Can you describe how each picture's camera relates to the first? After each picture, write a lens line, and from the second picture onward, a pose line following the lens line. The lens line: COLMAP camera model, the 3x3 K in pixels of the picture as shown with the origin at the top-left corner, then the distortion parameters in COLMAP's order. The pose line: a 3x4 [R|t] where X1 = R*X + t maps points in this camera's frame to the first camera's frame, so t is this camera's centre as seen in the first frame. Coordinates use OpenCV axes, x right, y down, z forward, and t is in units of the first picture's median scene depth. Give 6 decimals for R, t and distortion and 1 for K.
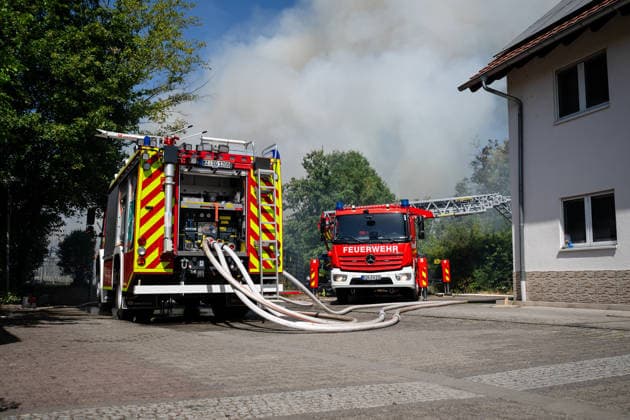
lens RADIAL K [[558.7, 0, 316.6], [0, 558.7, 210.8], [0, 0, 1]] dist [-0.053000, 0.069355]
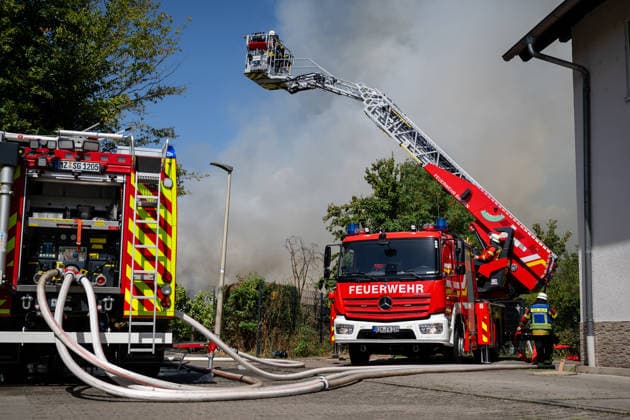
lens RADIAL K [[737.1, 0, 316.4], [0, 737.1, 216.2], [0, 0, 1]] dist [-0.008322, 0.000000]
pose [[0.986267, -0.013983, -0.164566, 0.234792], [0.007505, 0.999175, -0.039920, 0.018287], [0.164988, 0.038137, 0.985558, 0.080781]]
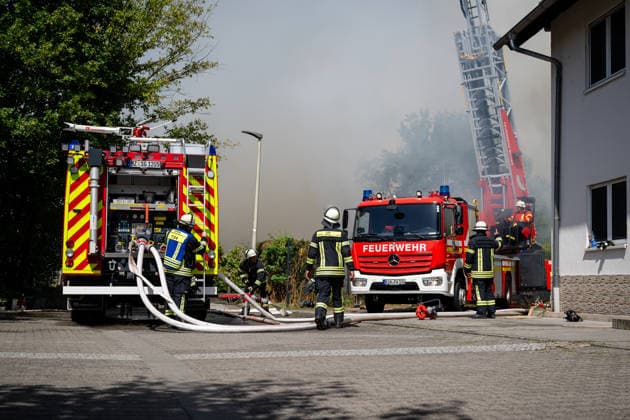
lens RADIAL K [[803.5, 0, 305.5], [0, 803.5, 221.4], [0, 0, 1]] dist [-0.016913, 0.000000]
pose [[0.973069, -0.010253, -0.230285, 0.345371], [0.019643, 0.999065, 0.038518, -0.026447], [0.229675, -0.042004, 0.972361, -0.261878]]
